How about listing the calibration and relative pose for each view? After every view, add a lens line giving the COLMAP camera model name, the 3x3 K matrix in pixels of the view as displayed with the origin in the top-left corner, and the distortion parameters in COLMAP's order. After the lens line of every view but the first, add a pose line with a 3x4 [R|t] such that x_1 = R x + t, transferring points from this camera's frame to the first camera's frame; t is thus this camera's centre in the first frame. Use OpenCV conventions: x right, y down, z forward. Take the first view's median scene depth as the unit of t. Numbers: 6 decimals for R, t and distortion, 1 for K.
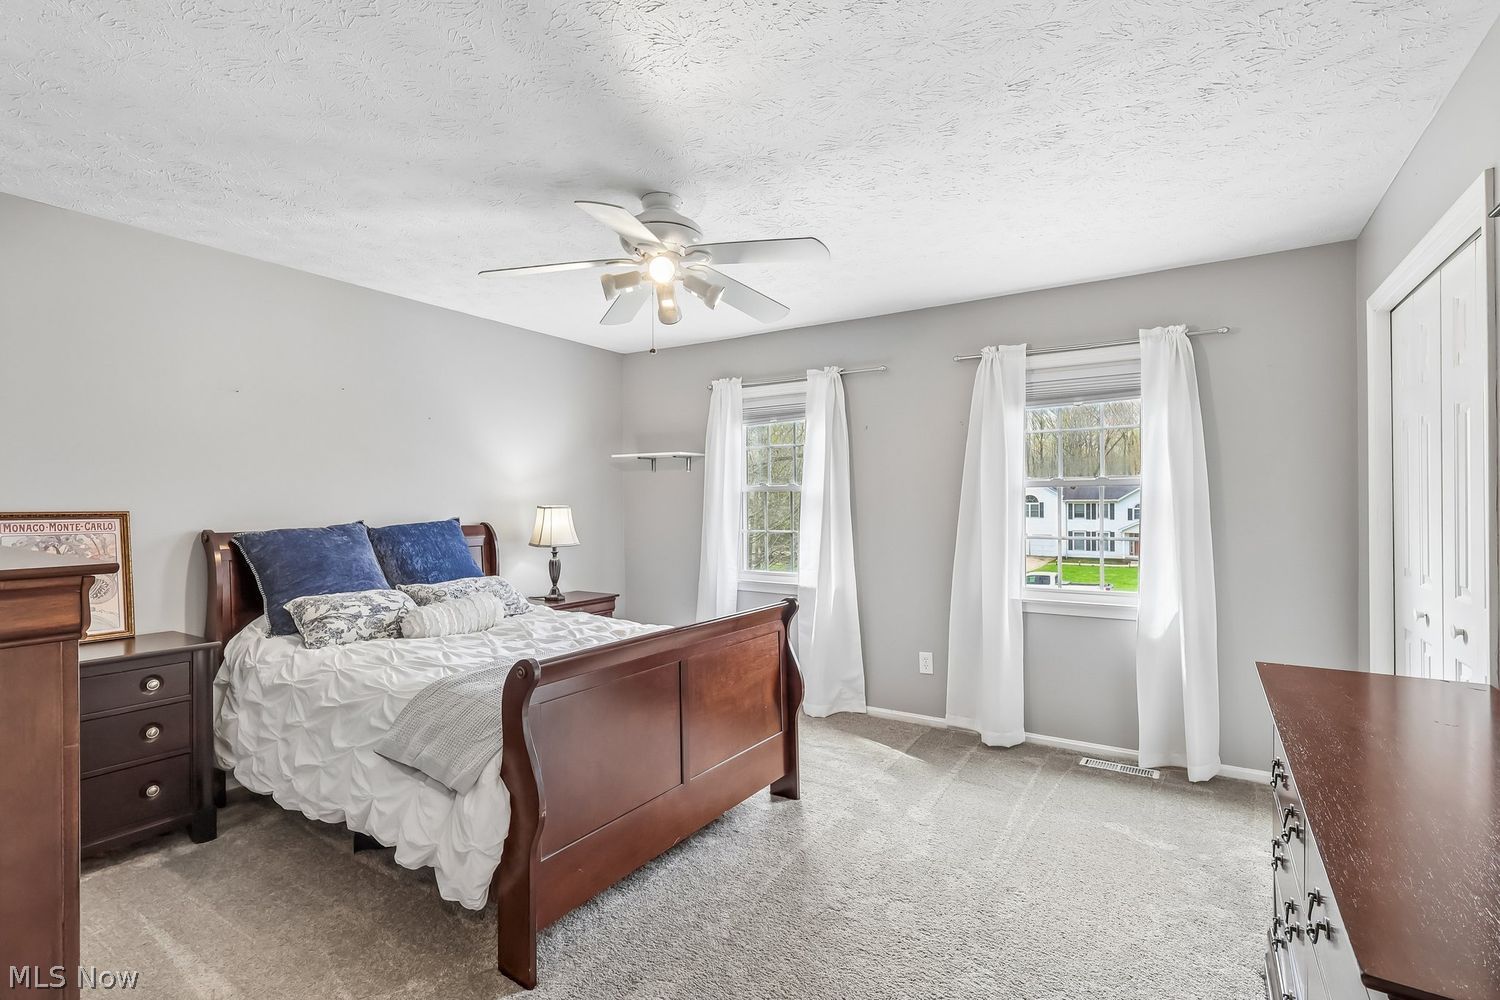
lens RADIAL K [[694.0, 0, 759.3], [0, 694.0, 504.6], [0, 0, 1]] dist [-0.000372, 0.000927]
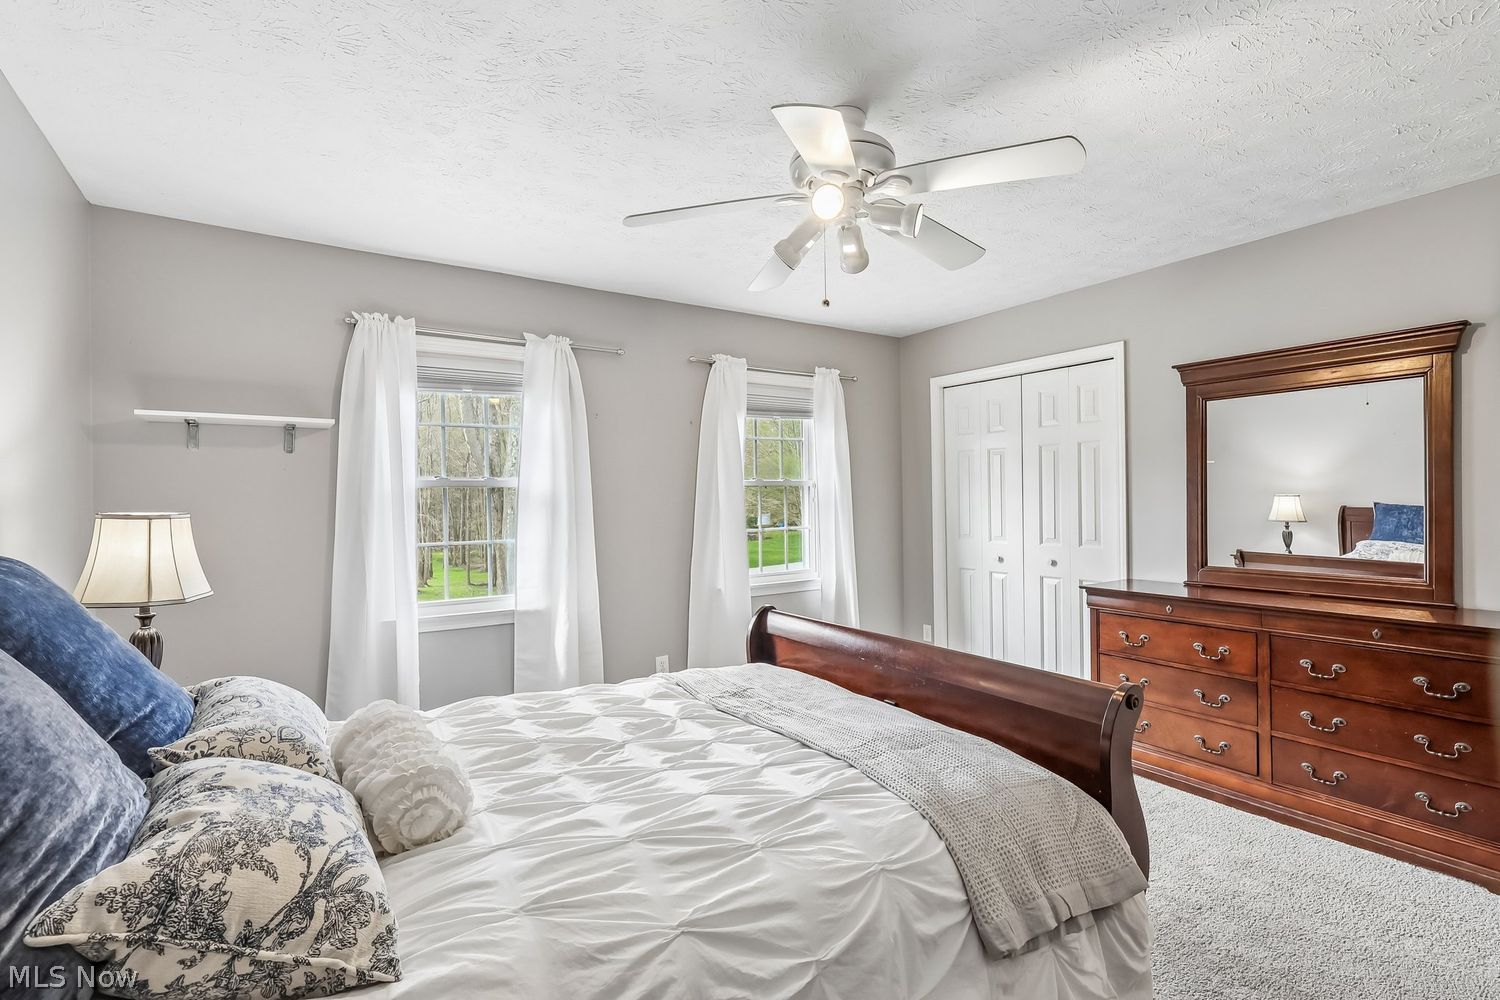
lens RADIAL K [[694.0, 0, 761.6], [0, 694.0, 501.1], [0, 0, 1]] dist [-0.000372, 0.000927]
pose [[0.421300, -0.013139, 0.906826, -0.547633], [0.001049, 0.999901, 0.014000, -0.015352], [-0.906921, -0.004946, 0.421272, 0.440443]]
